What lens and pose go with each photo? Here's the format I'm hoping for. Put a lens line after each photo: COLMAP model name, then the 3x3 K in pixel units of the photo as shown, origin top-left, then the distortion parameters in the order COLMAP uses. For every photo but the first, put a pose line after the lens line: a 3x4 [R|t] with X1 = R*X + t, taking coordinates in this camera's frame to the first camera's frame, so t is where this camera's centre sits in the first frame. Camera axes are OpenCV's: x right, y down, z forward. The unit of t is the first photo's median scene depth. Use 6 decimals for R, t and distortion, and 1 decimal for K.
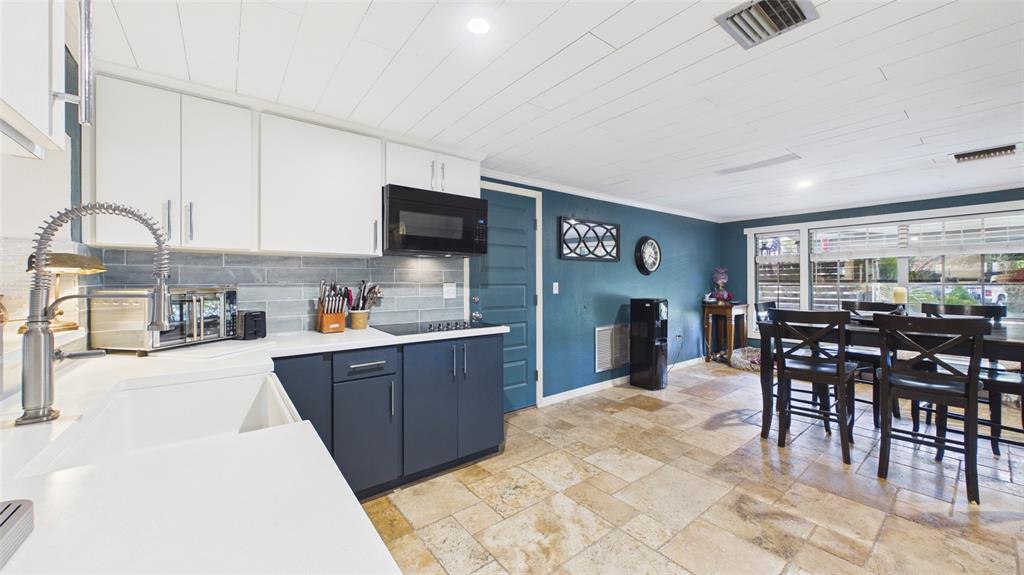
lens RADIAL K [[373.5, 0, 505.3], [0, 373.5, 281.3], [0, 0, 1]] dist [-0.000376, -0.000120]
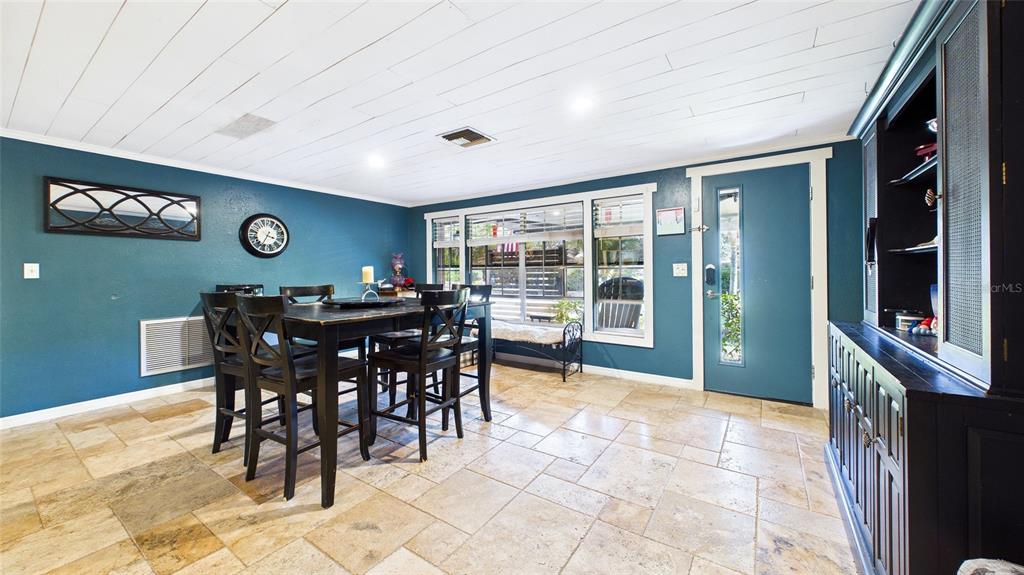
lens RADIAL K [[373.5, 0, 510.5], [0, 373.5, 273.5], [0, 0, 1]] dist [-0.000376, -0.000120]
pose [[0.948774, -0.004561, 0.315922, 0.799094], [0.004317, 0.999990, 0.001474, 0.025958], [-0.315926, -0.000035, 0.948784, -0.016497]]
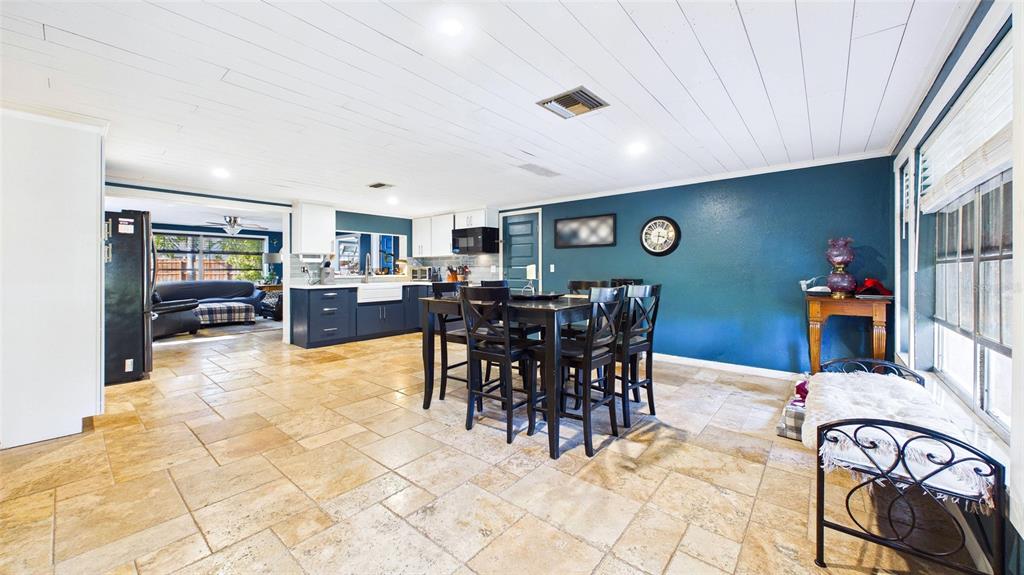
lens RADIAL K [[373.5, 0, 512.4], [0, 373.5, 272.5], [0, 0, 1]] dist [-0.000376, -0.000120]
pose [[0.225654, 0.007364, -0.974180, 1.534148], [0.000307, 0.999971, 0.007630, 0.023441], [0.974207, -0.002021, 0.225645, 0.498356]]
